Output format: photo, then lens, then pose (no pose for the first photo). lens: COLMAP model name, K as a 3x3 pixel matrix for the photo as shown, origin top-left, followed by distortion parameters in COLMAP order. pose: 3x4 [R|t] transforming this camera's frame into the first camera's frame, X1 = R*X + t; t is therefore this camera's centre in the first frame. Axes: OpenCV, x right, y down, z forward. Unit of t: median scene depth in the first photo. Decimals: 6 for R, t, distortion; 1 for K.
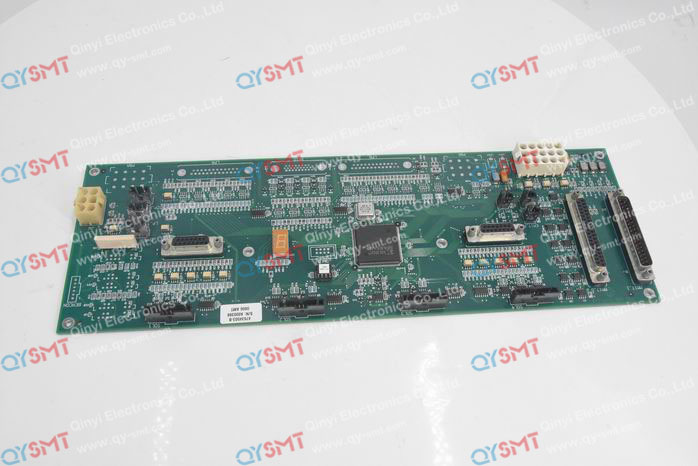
lens RADIAL K [[628.3, 0, 363.8], [0, 628.3, 233.2], [0, 0, 1]] dist [-0.040020, 0.009116]
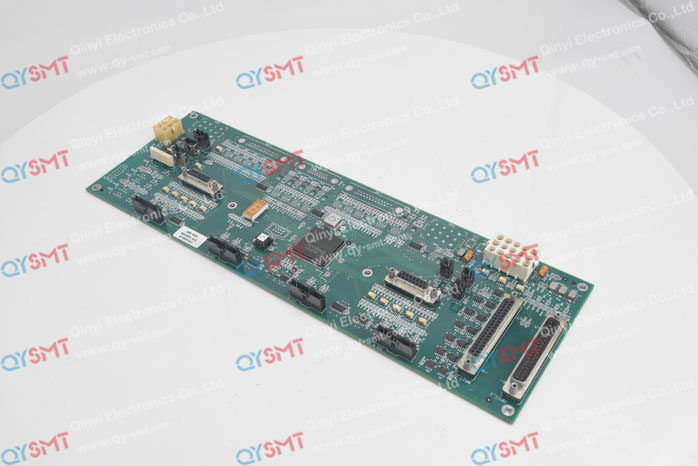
lens RADIAL K [[736.1, 0, 349.0], [0, 736.1, 233.0], [0, 0, 1]] dist [0.014224, 0.001379]
pose [[0.764786, 0.397966, -0.506682, 0.690912], [-0.504088, 0.859371, -0.085891, 0.079415], [0.401246, 0.321100, 0.857844, -0.103158]]
